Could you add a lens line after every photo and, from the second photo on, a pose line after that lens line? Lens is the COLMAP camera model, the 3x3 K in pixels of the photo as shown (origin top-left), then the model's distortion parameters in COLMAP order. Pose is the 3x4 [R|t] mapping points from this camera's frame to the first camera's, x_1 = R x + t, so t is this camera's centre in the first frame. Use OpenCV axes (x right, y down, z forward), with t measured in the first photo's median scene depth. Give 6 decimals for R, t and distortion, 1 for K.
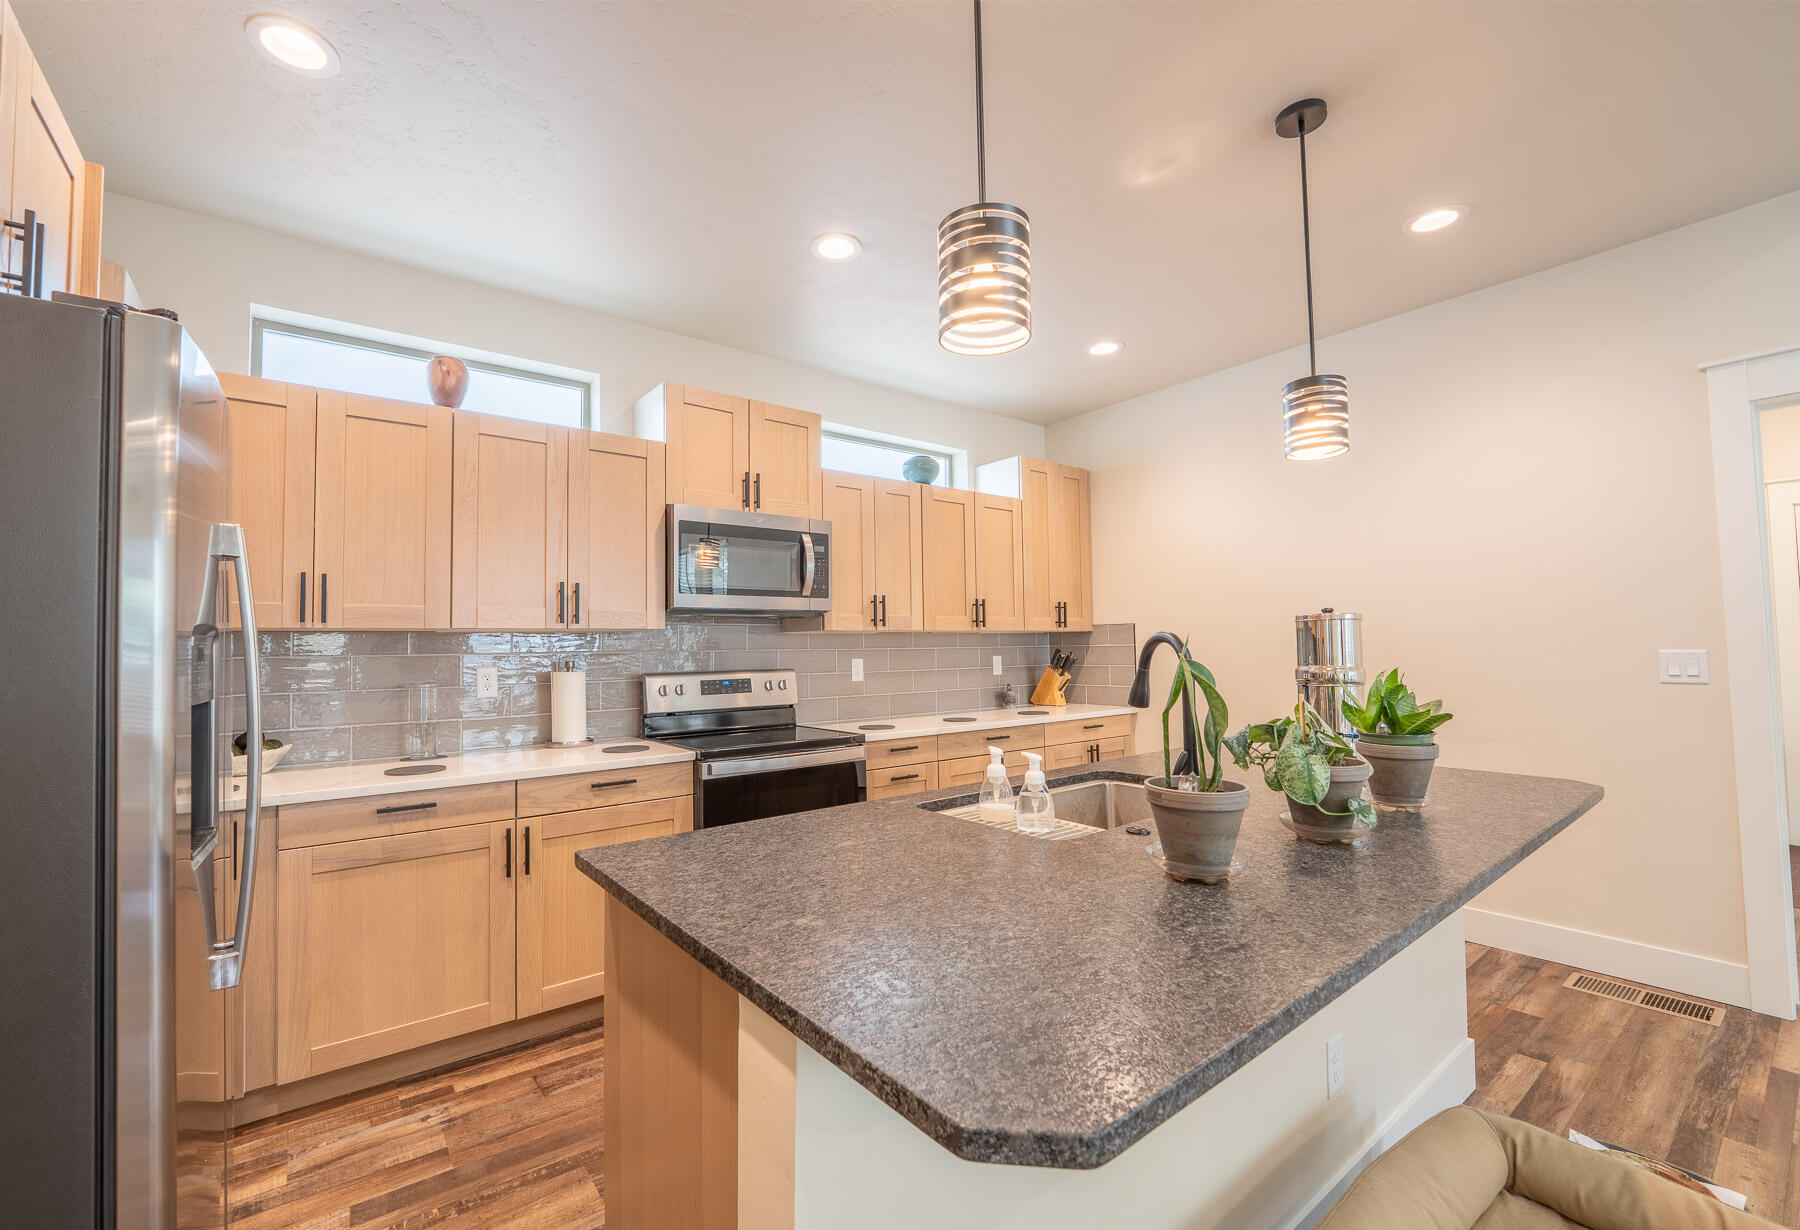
lens RADIAL K [[780.8, 0, 904.2], [0, 780.8, 610.0], [0, 0, 1]] dist [-0.003497, 0.000360]
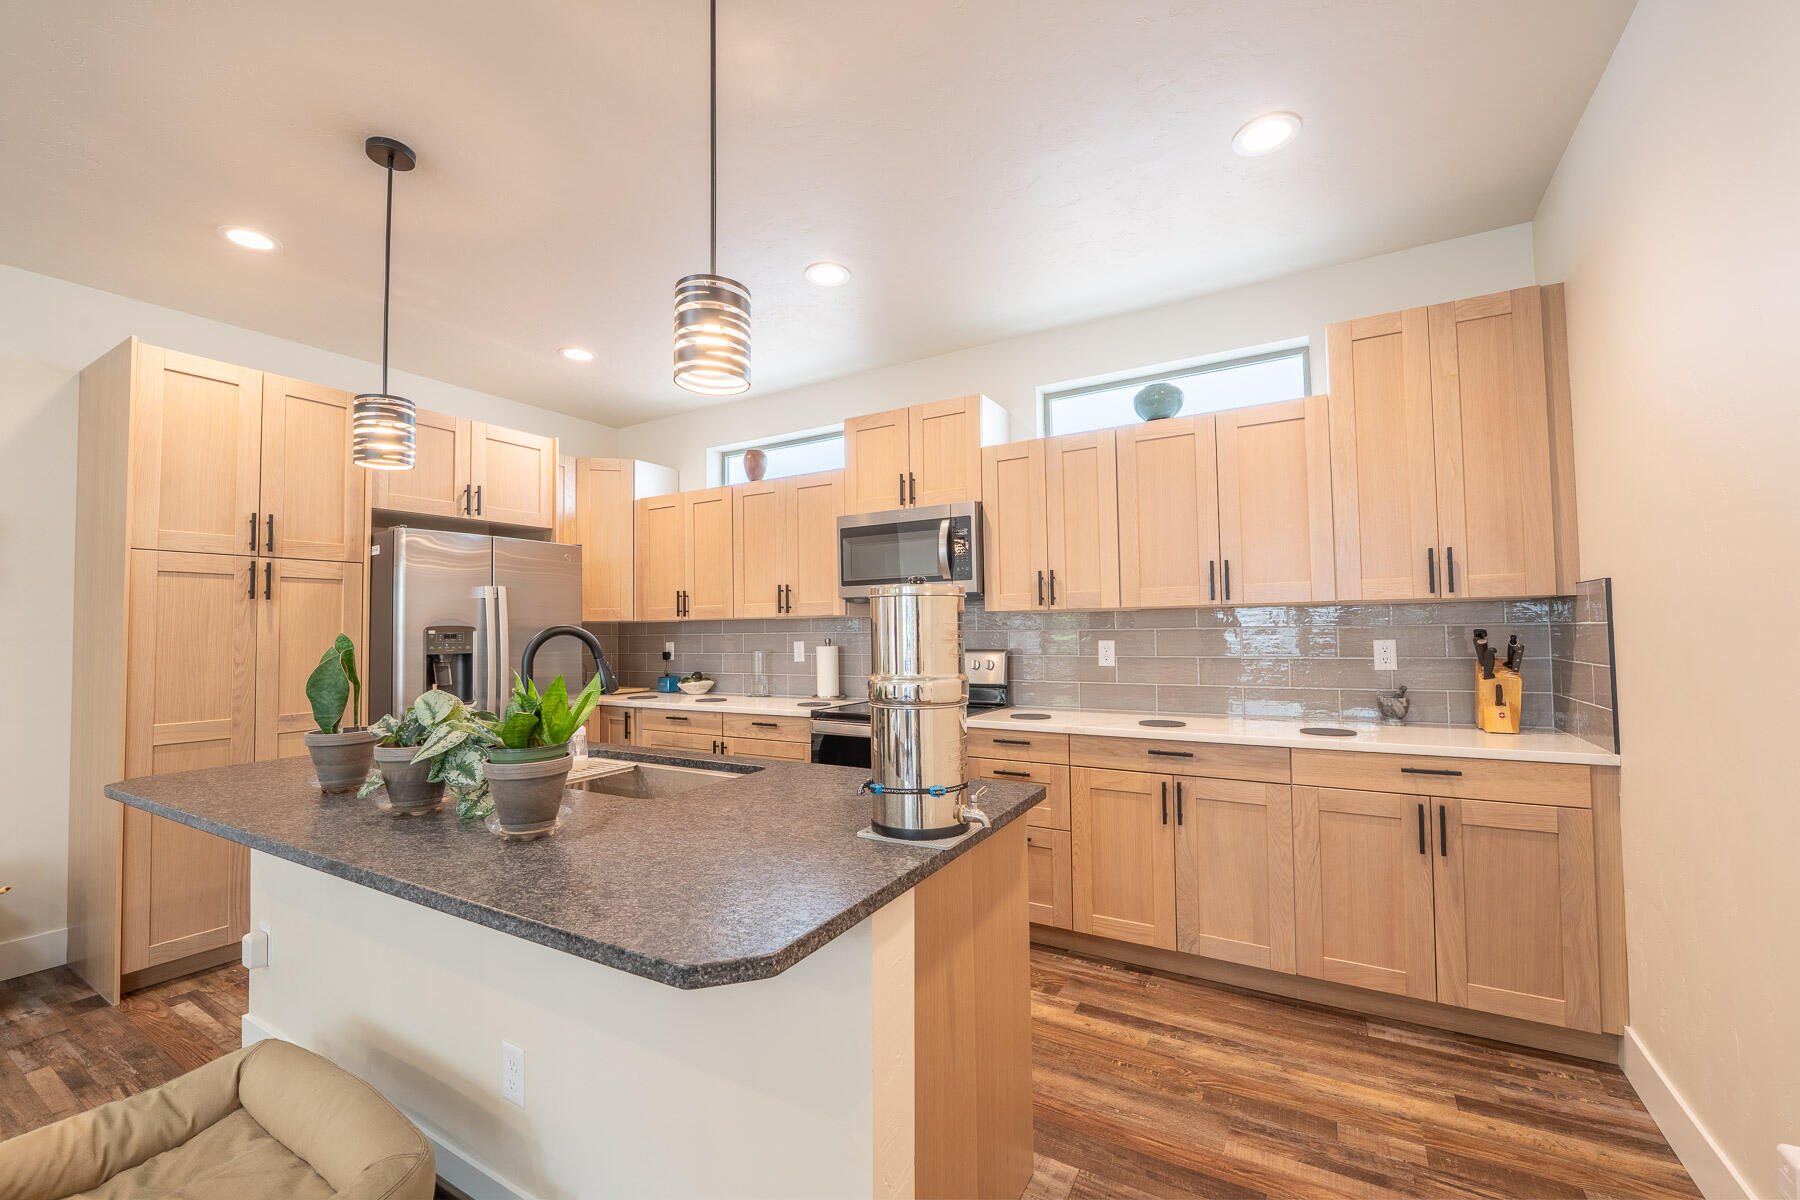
lens RADIAL K [[729.9, 0, 899.0], [0, 729.9, 603.3], [0, 0, 1]] dist [-0.010628, -0.000611]
pose [[0.340753, -0.026641, -0.939775, 0.734134], [0.053823, 0.998512, -0.008791, 0.018137], [0.938611, -0.047586, 0.341679, 0.587137]]
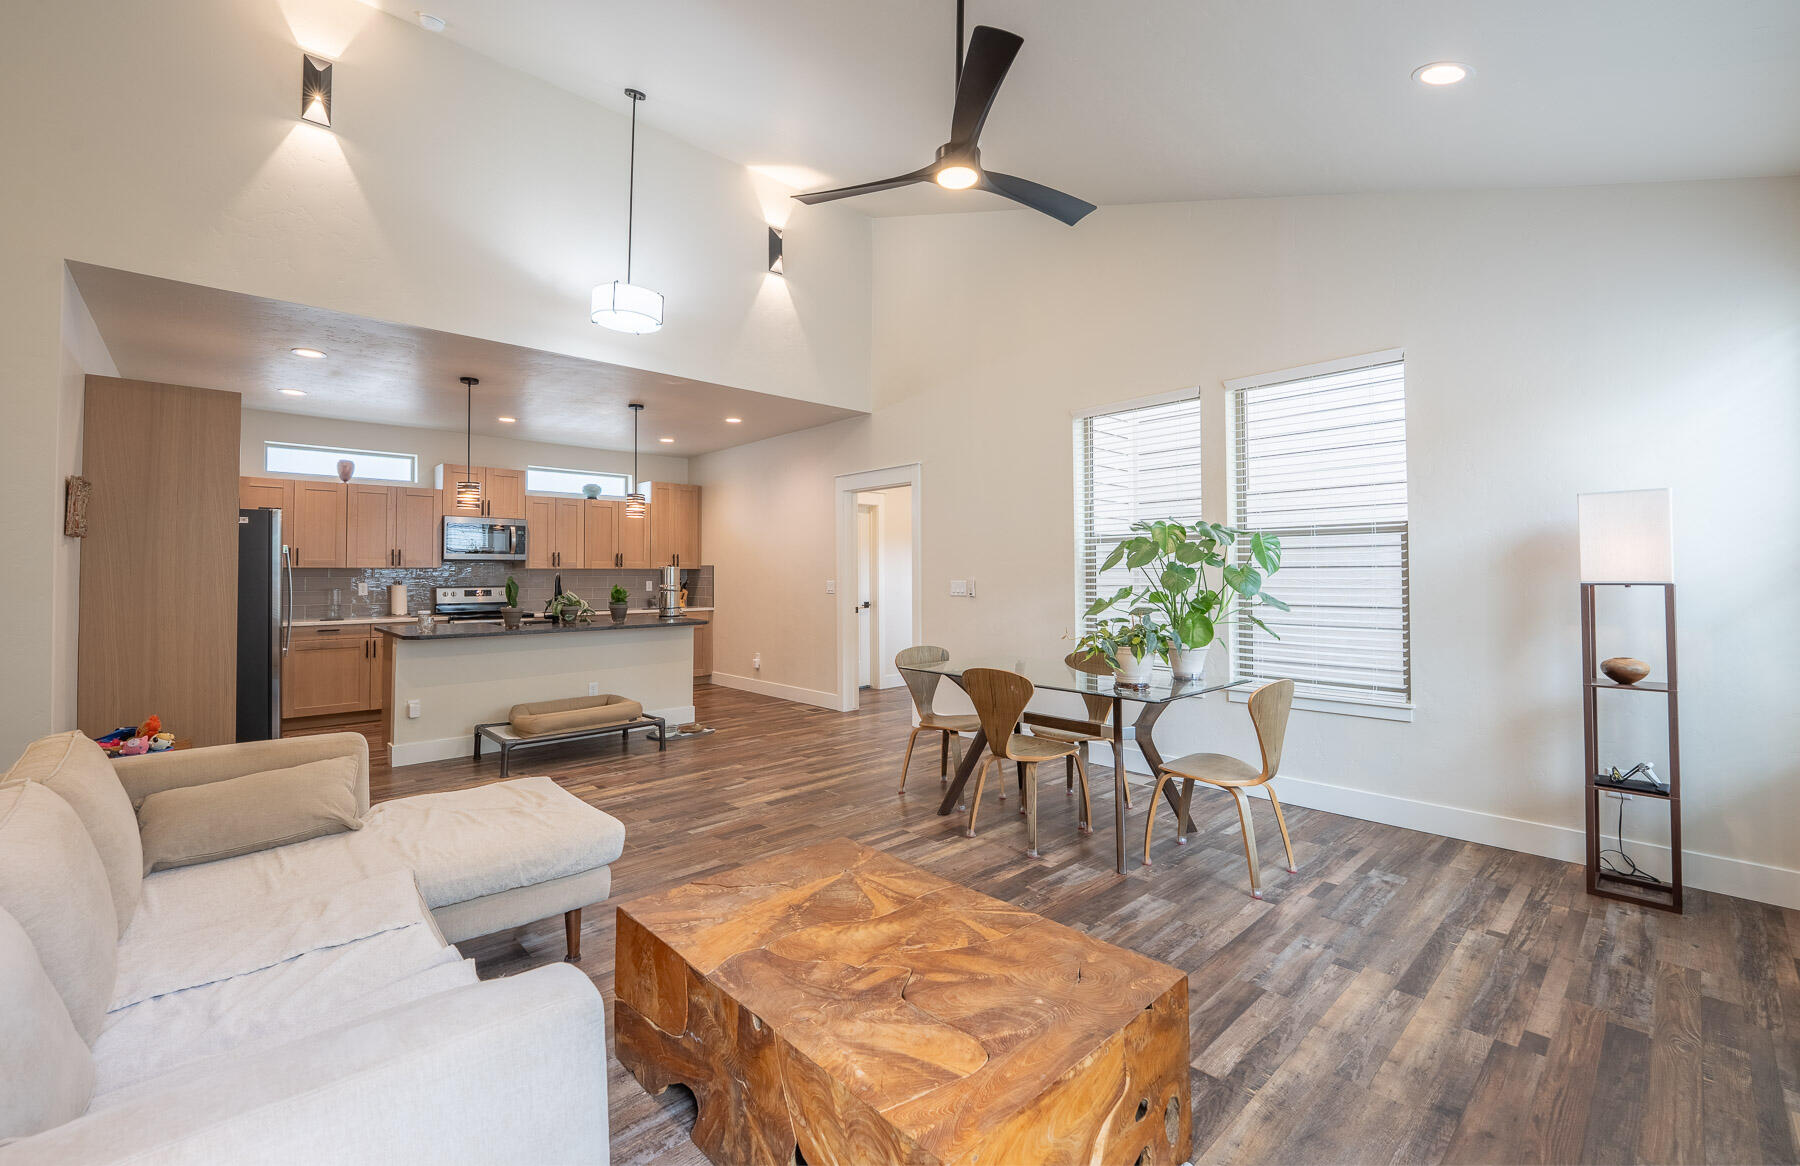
lens RADIAL K [[733.9, 0, 886.6], [0, 733.9, 558.5], [0, 0, 1]] dist [-0.014823, -0.000439]
pose [[0.997221, 0.012500, 0.073444, 0.781777], [-0.014265, 0.999621, 0.023556, -0.067122], [-0.073121, -0.024539, 0.997021, -1.170006]]
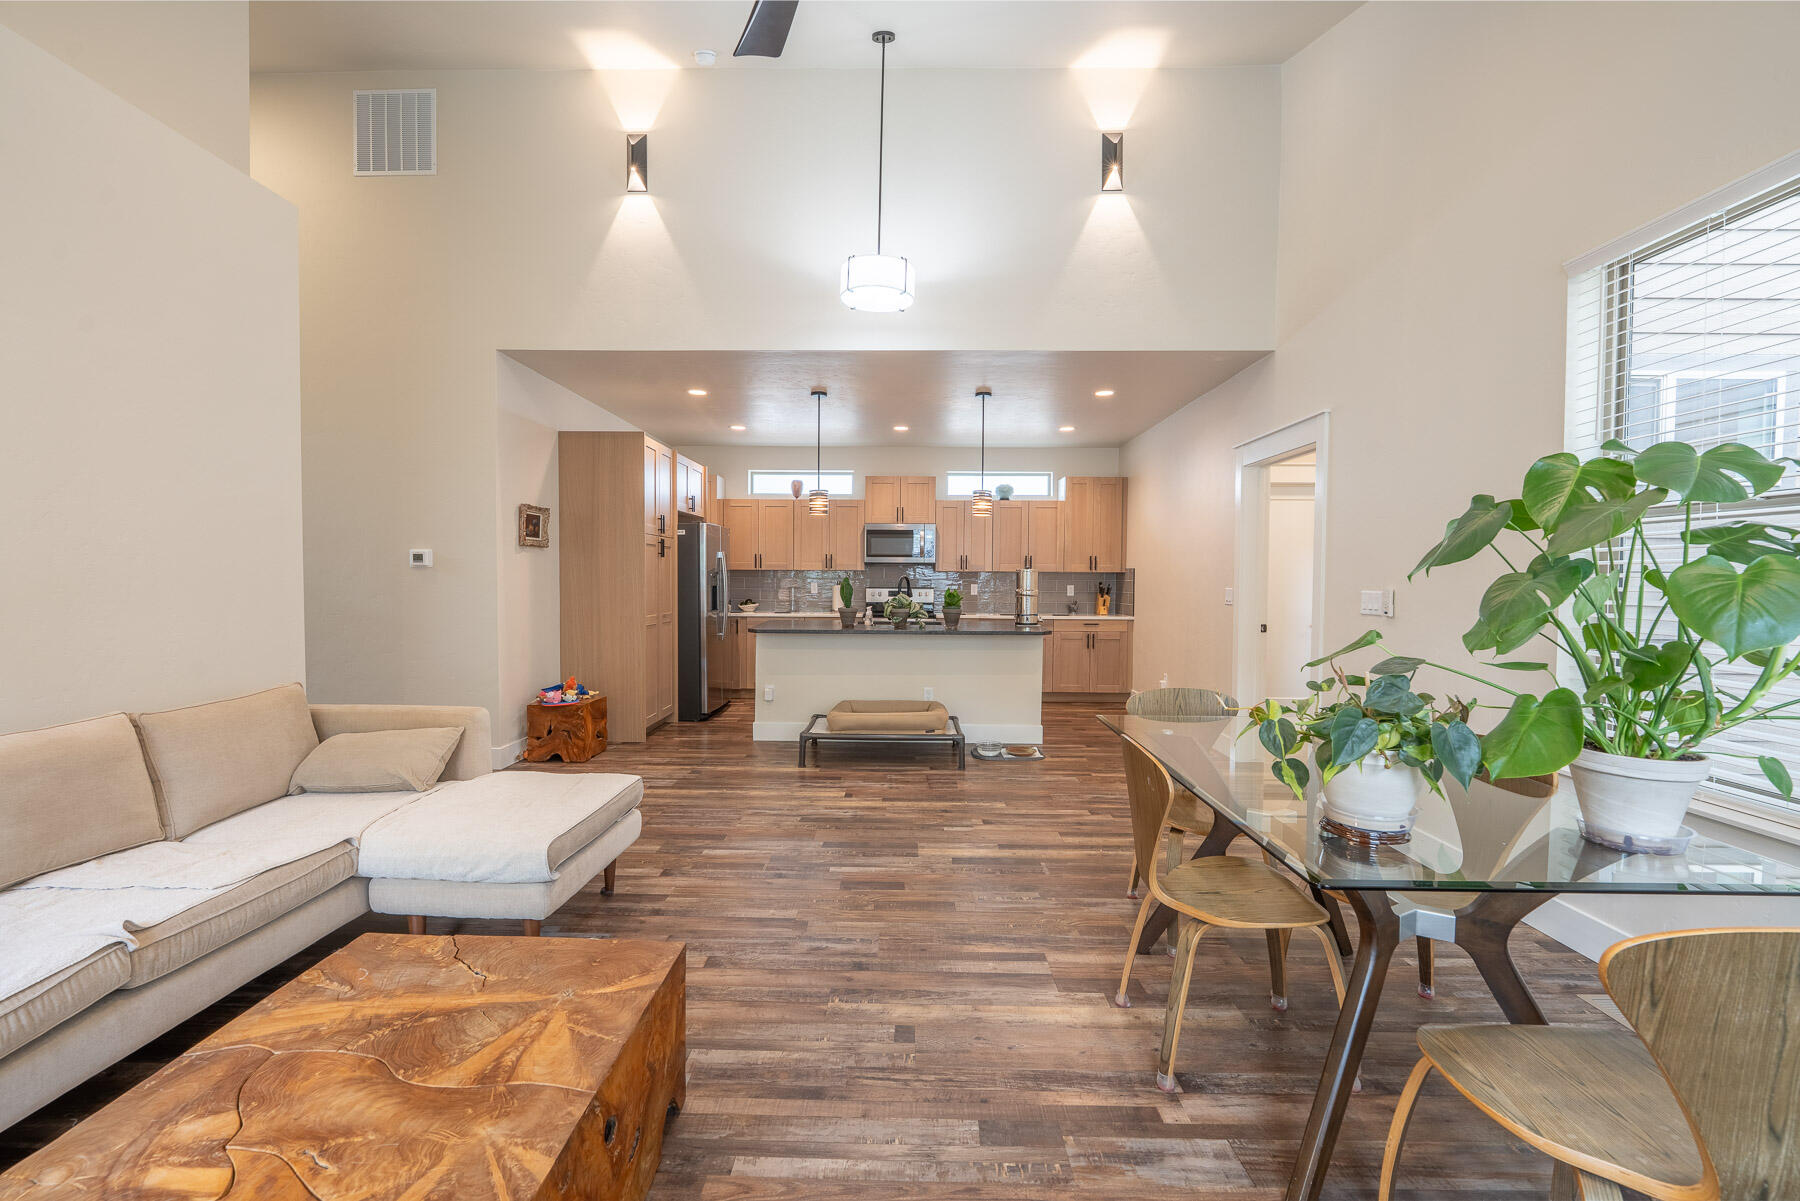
lens RADIAL K [[729.9, 0, 904.0], [0, 729.9, 607.3], [0, 0, 1]] dist [-0.010628, -0.000611]
pose [[0.769512, 0.046159, -0.636962, 1.226012], [0.011957, 0.996168, 0.086635, -0.056010], [0.638520, -0.074283, 0.766012, -0.740222]]
